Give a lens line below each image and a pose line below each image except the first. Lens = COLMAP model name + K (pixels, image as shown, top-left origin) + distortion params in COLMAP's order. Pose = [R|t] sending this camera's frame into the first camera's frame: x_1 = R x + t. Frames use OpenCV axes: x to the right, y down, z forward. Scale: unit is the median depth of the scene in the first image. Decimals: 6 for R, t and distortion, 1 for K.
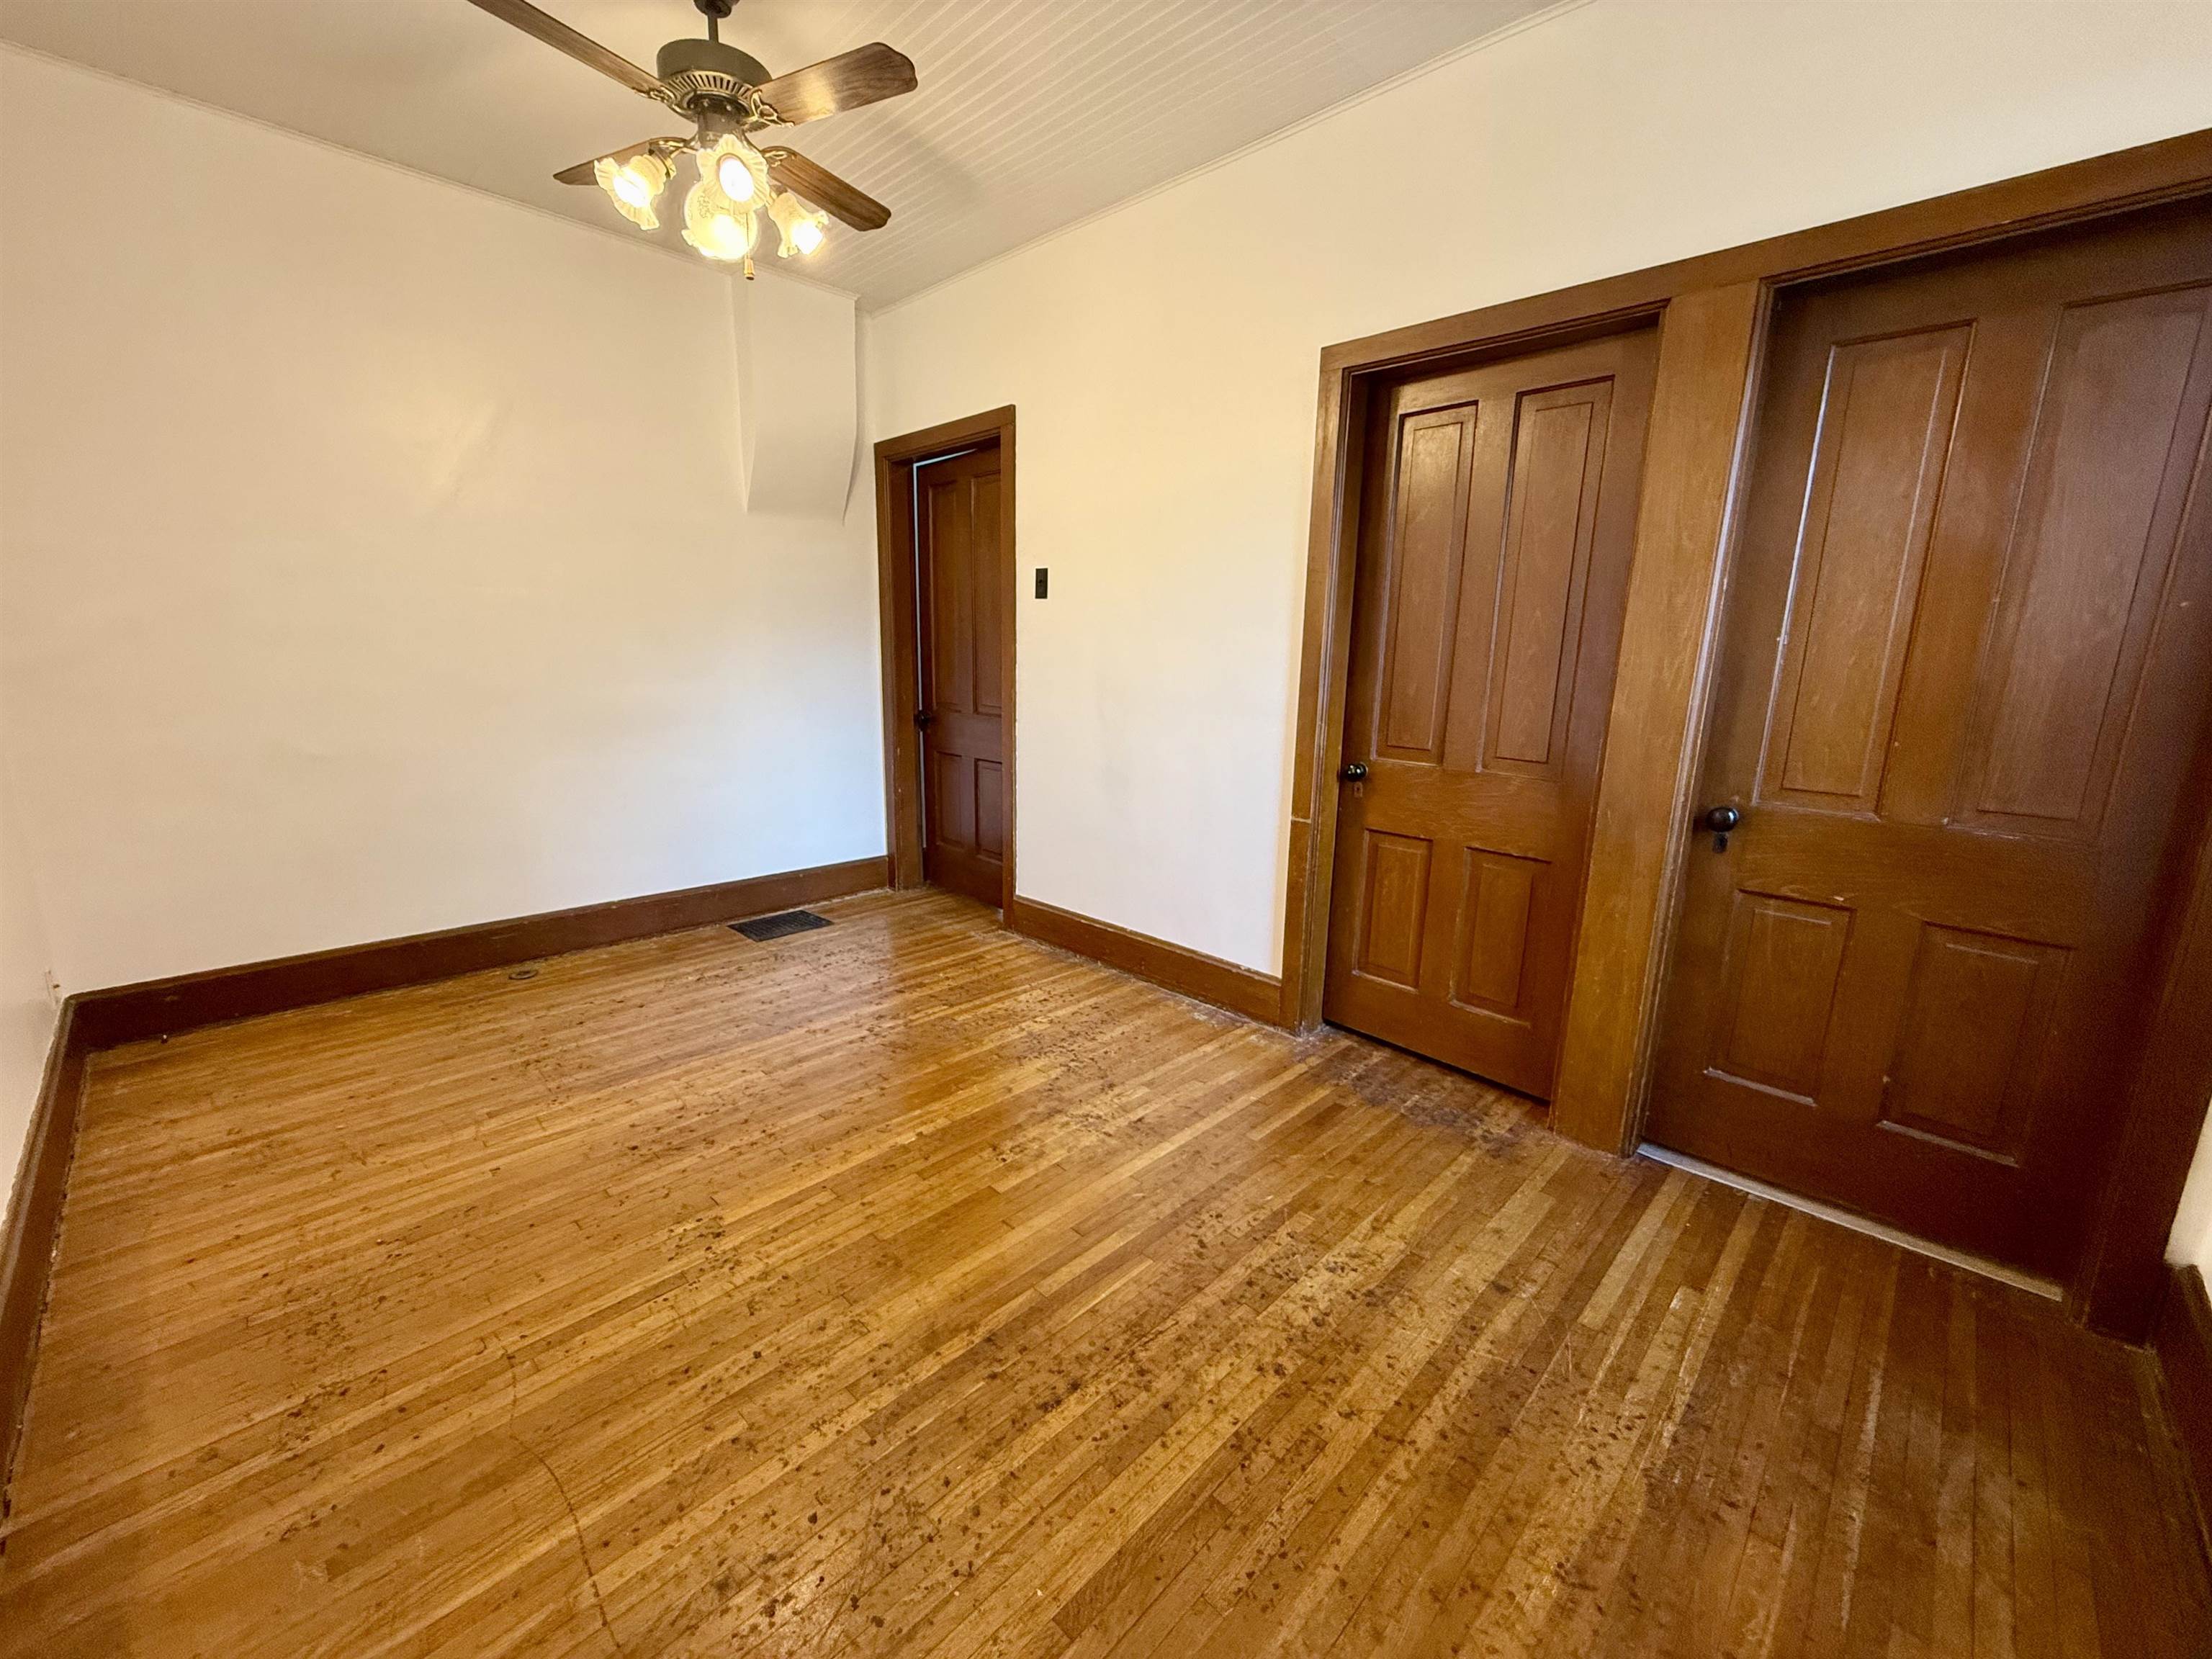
lens RADIAL K [[884.6, 0, 1105.2], [0, 884.6, 828.9], [0, 0, 1]] dist [-0.001845, 0.000517]
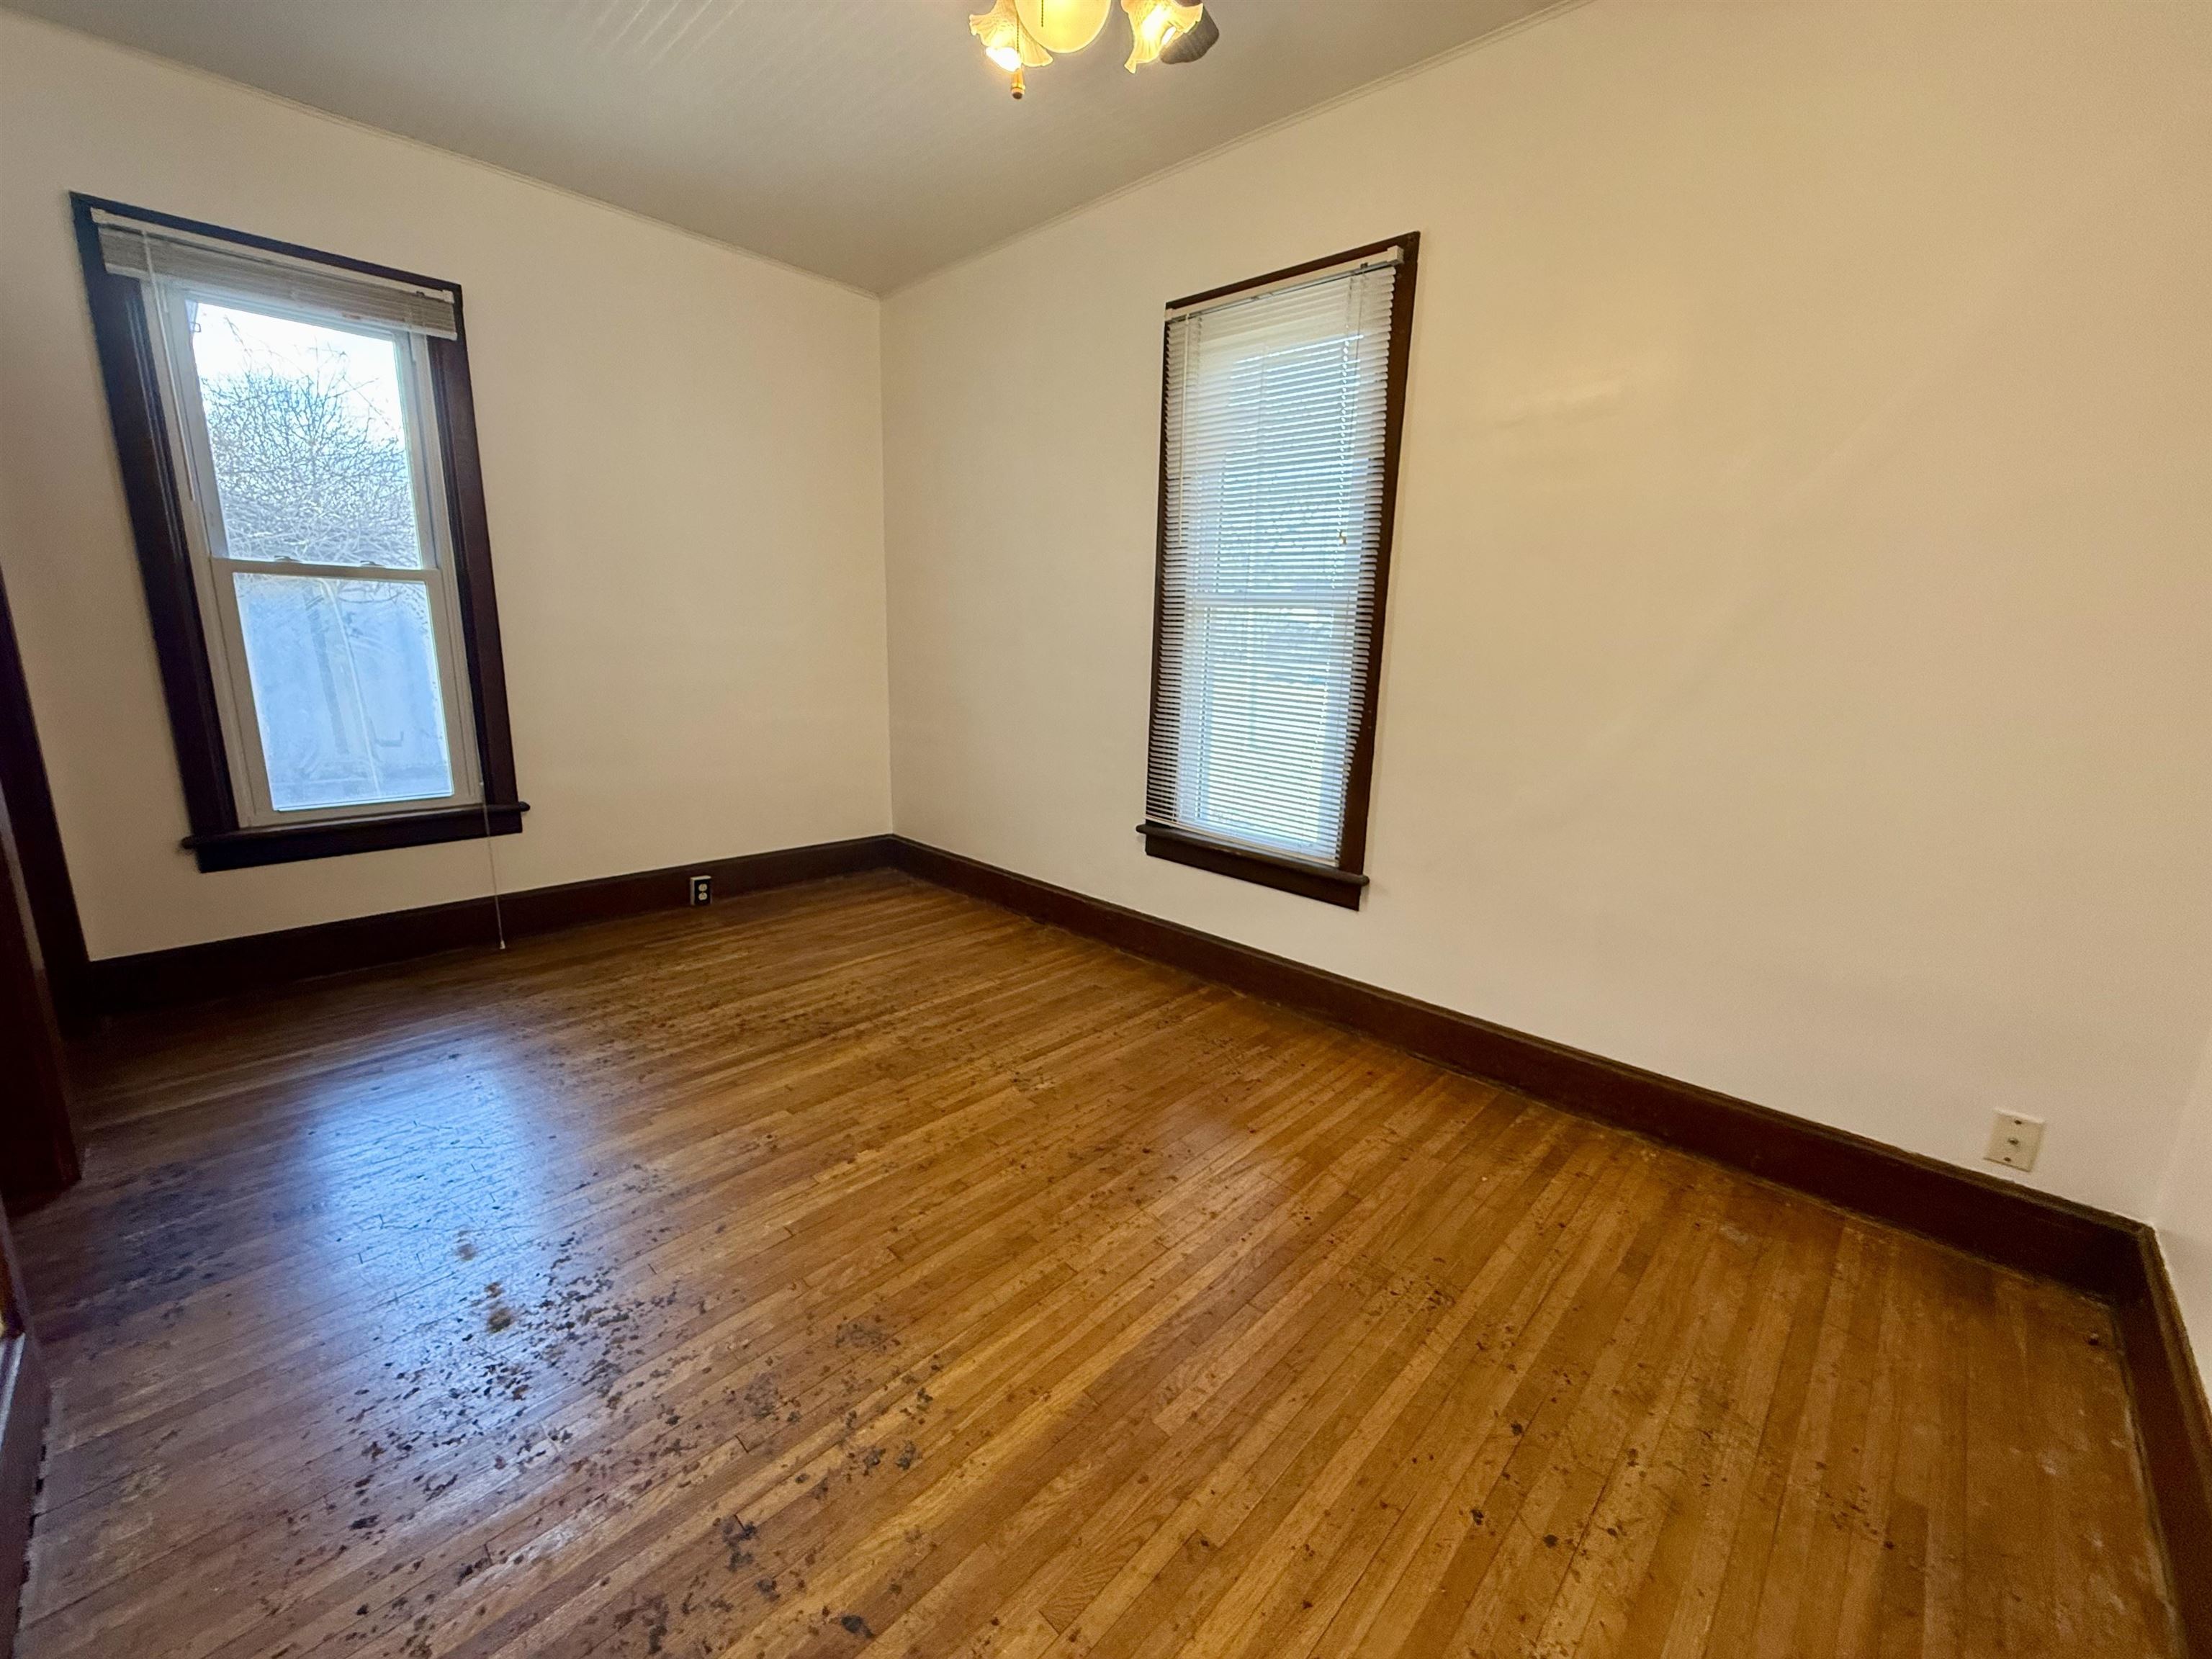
lens RADIAL K [[884.6, 0, 1105.8], [0, 884.6, 823.8], [0, 0, 1]] dist [-0.001845, 0.000517]
pose [[-0.998876, -0.044174, -0.017178, -0.539397], [-0.047333, 0.911037, 0.409599, -0.435719], [-0.002443, 0.409952, -0.912104, 2.067493]]
